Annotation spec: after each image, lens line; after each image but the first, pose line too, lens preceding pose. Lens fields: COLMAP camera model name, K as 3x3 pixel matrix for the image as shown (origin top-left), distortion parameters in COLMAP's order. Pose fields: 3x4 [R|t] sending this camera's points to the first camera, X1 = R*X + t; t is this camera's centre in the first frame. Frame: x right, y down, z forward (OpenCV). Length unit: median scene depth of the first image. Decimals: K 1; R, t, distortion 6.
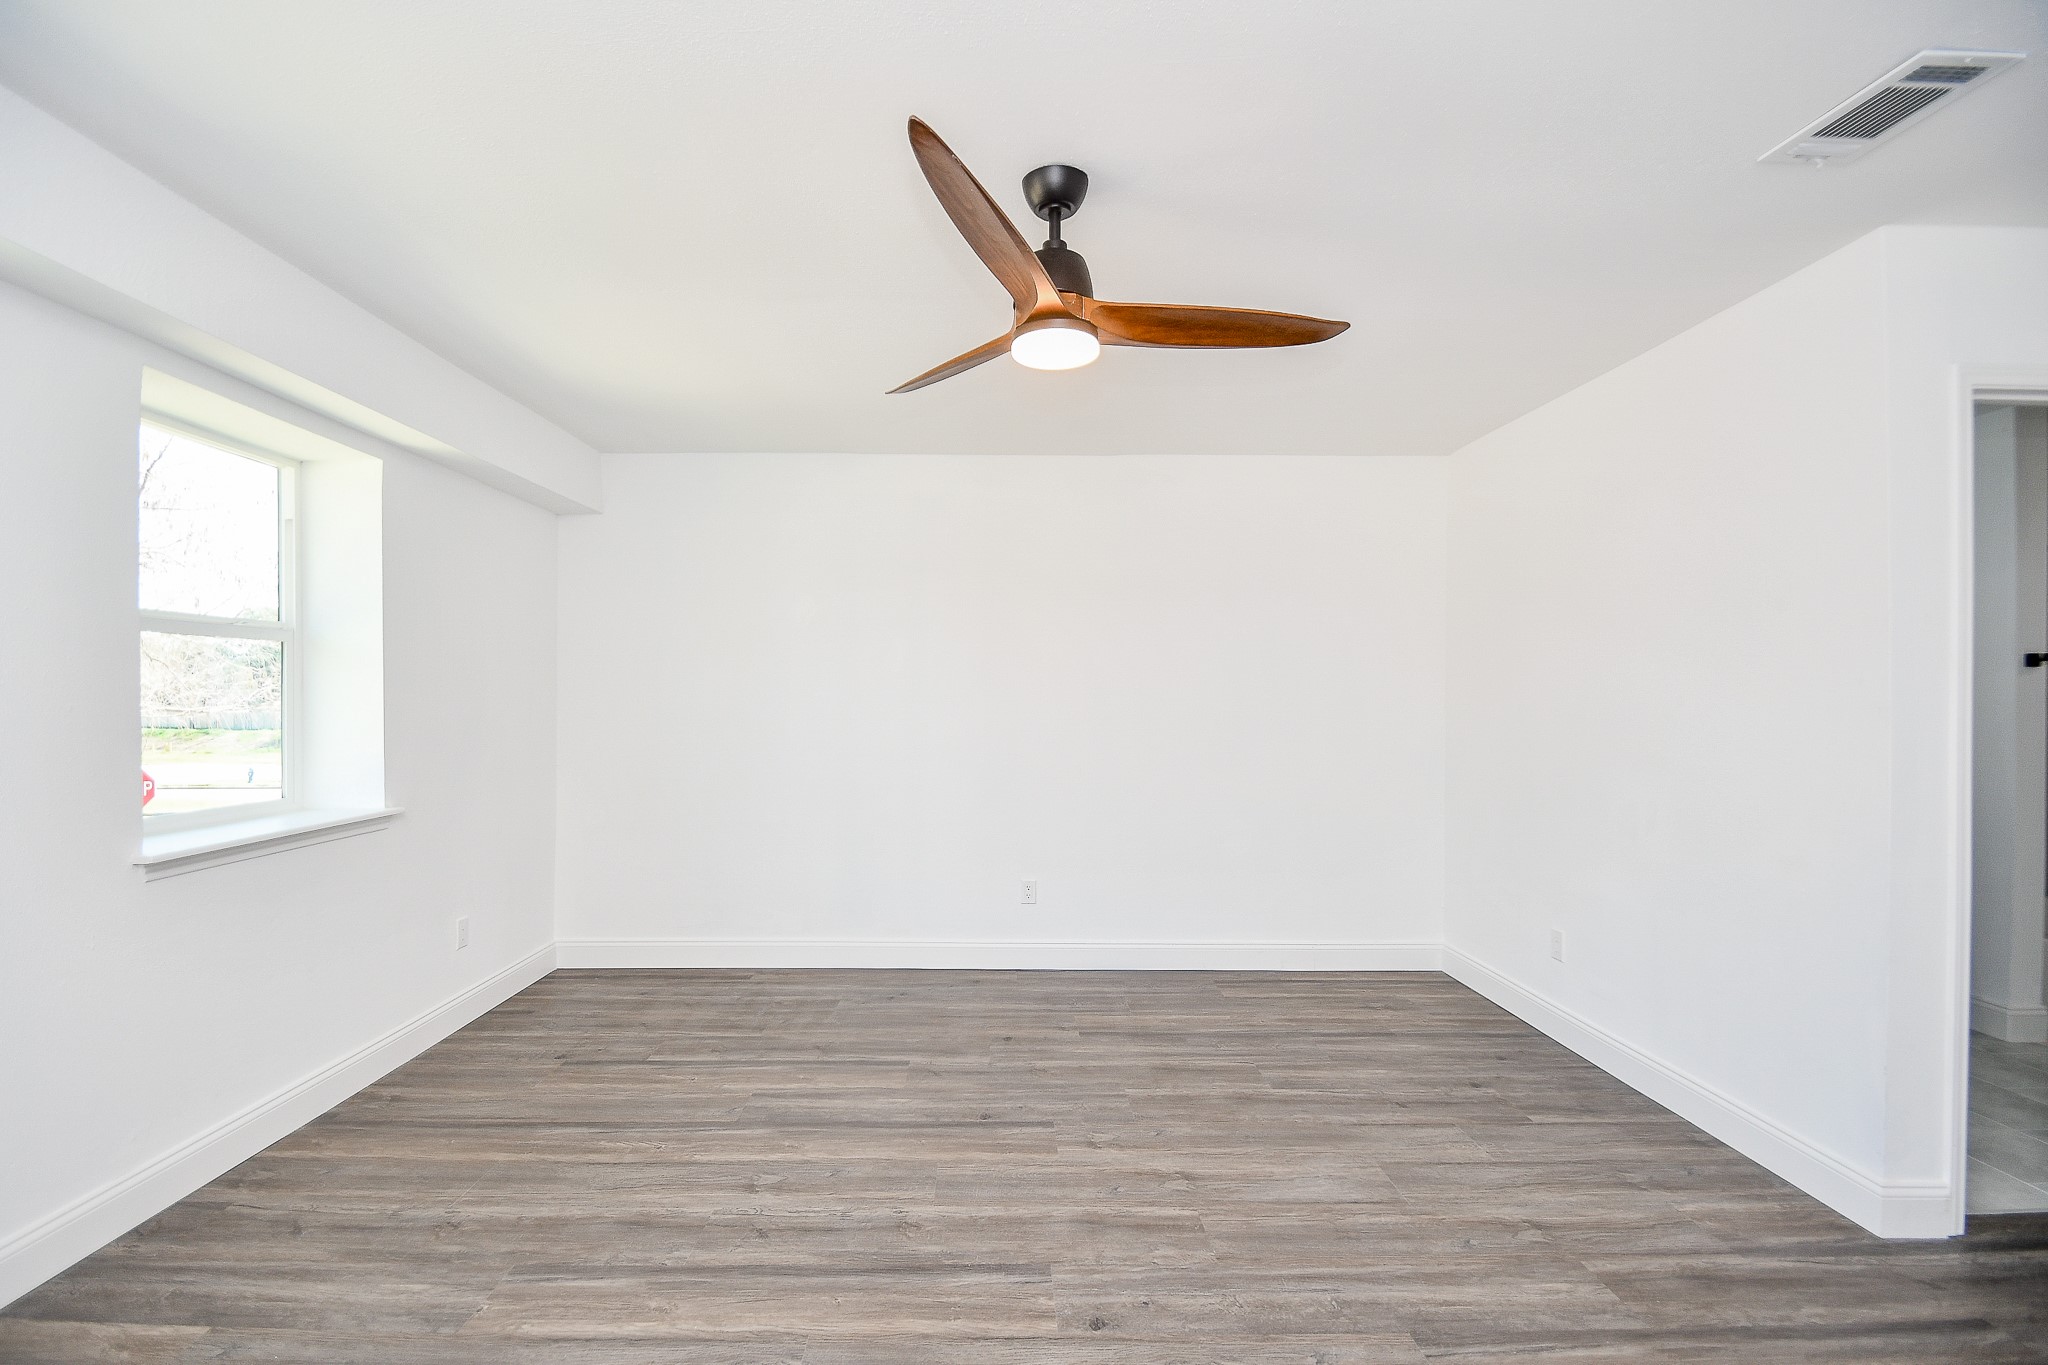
lens RADIAL K [[893.6, 0, 1000.0], [0, 893.6, 700.4], [0, 0, 1]] dist [0.017605, -0.018373]
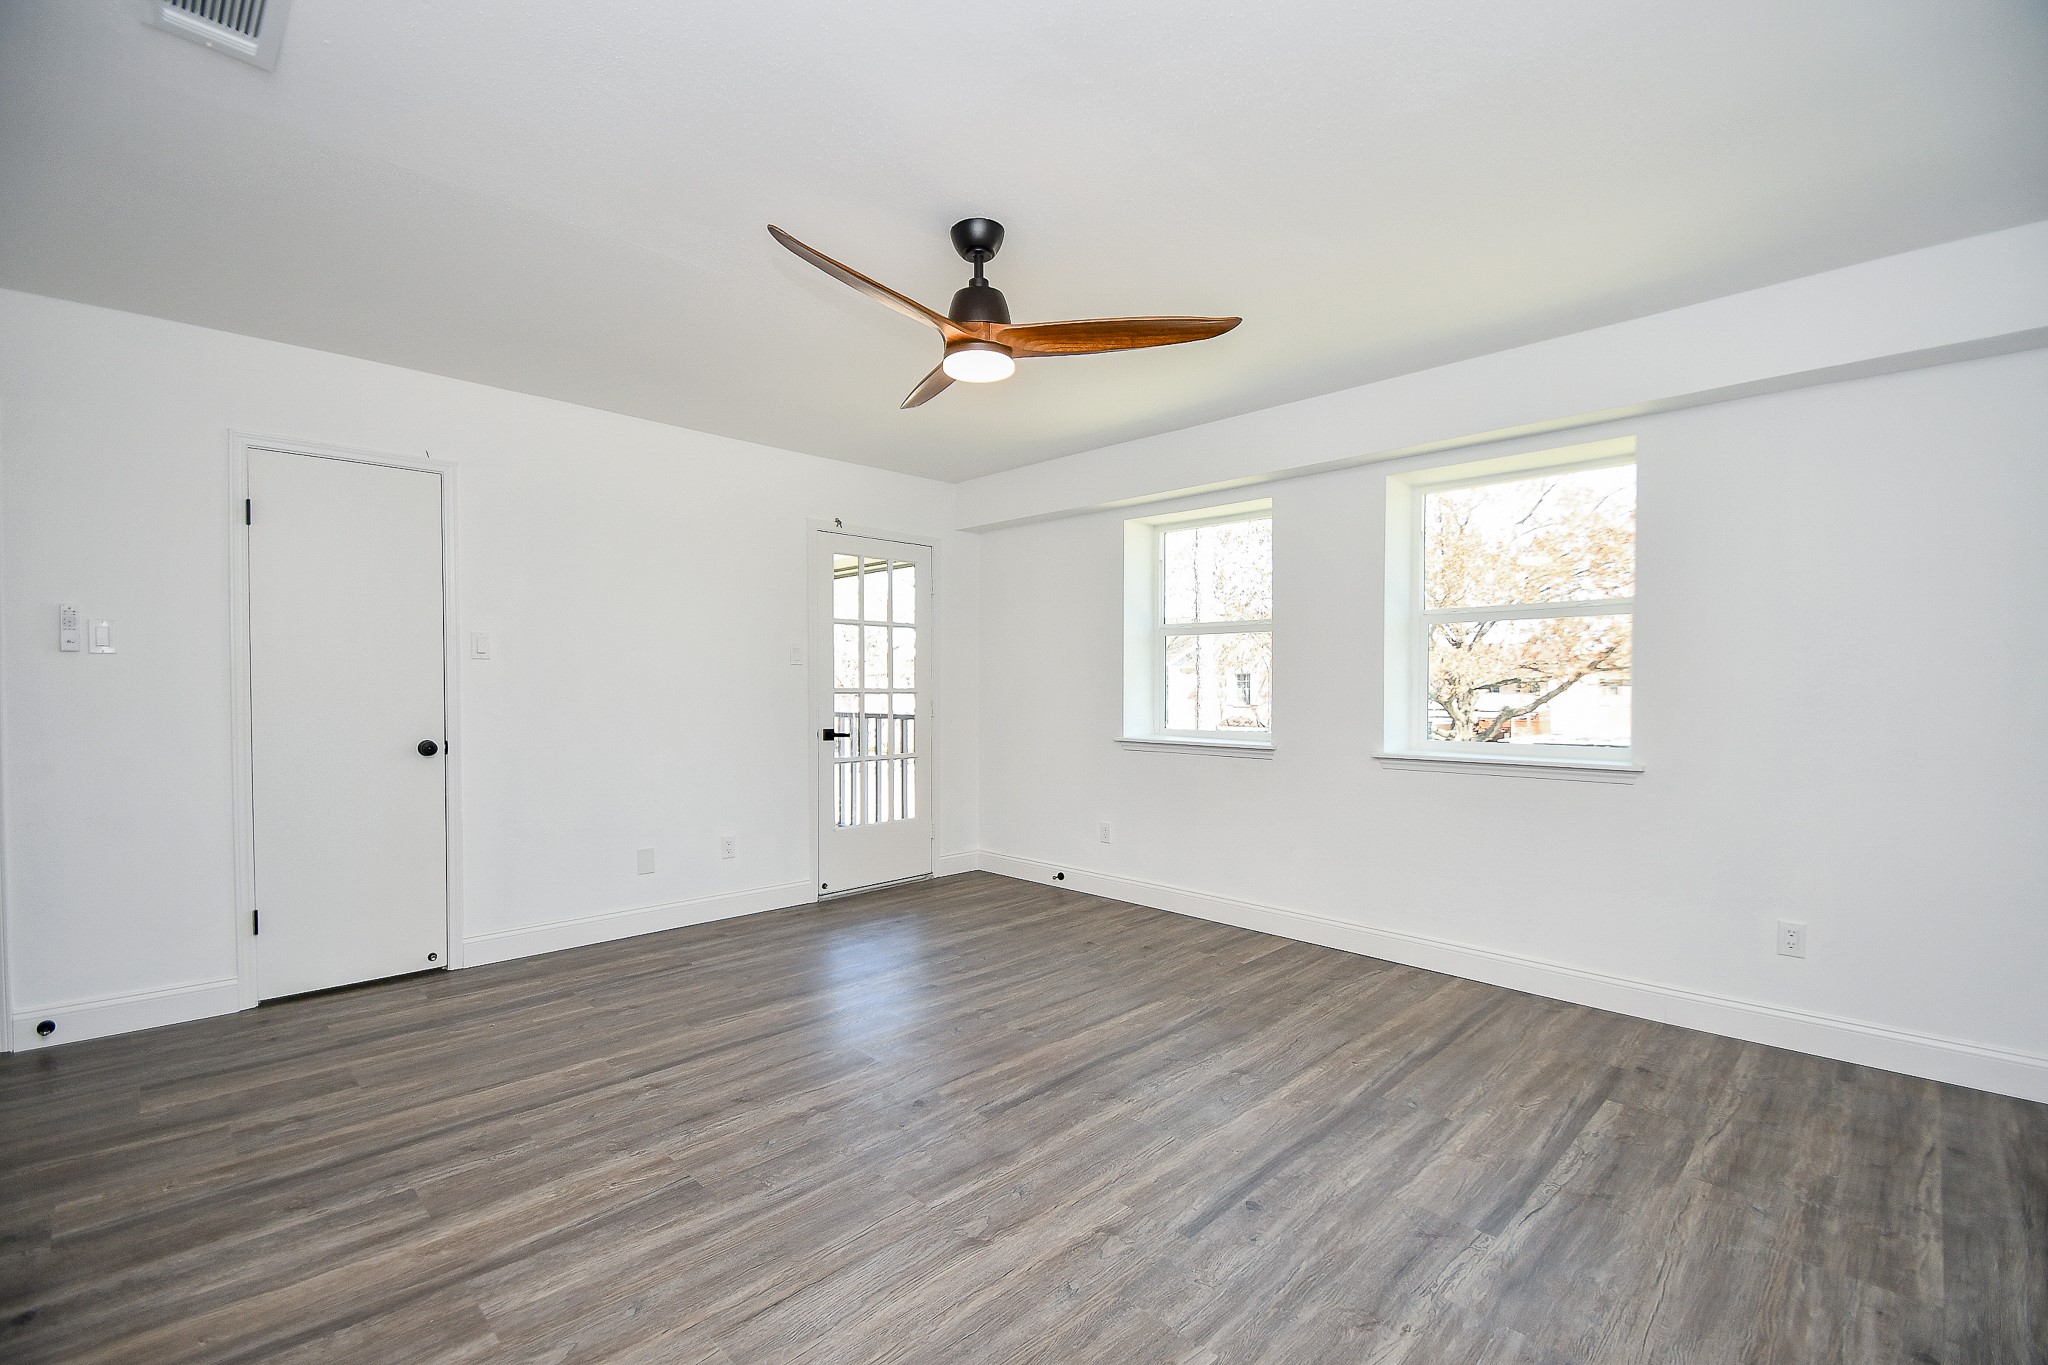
lens RADIAL K [[893.6, 0, 1000.0], [0, 893.6, 700.4], [0, 0, 1]] dist [0.017605, -0.018373]
pose [[-0.722240, 0.006977, -0.691607, 0.794710], [-0.005607, 0.999857, 0.015942, 0.042590], [0.691619, 0.015392, -0.722098, 1.701738]]
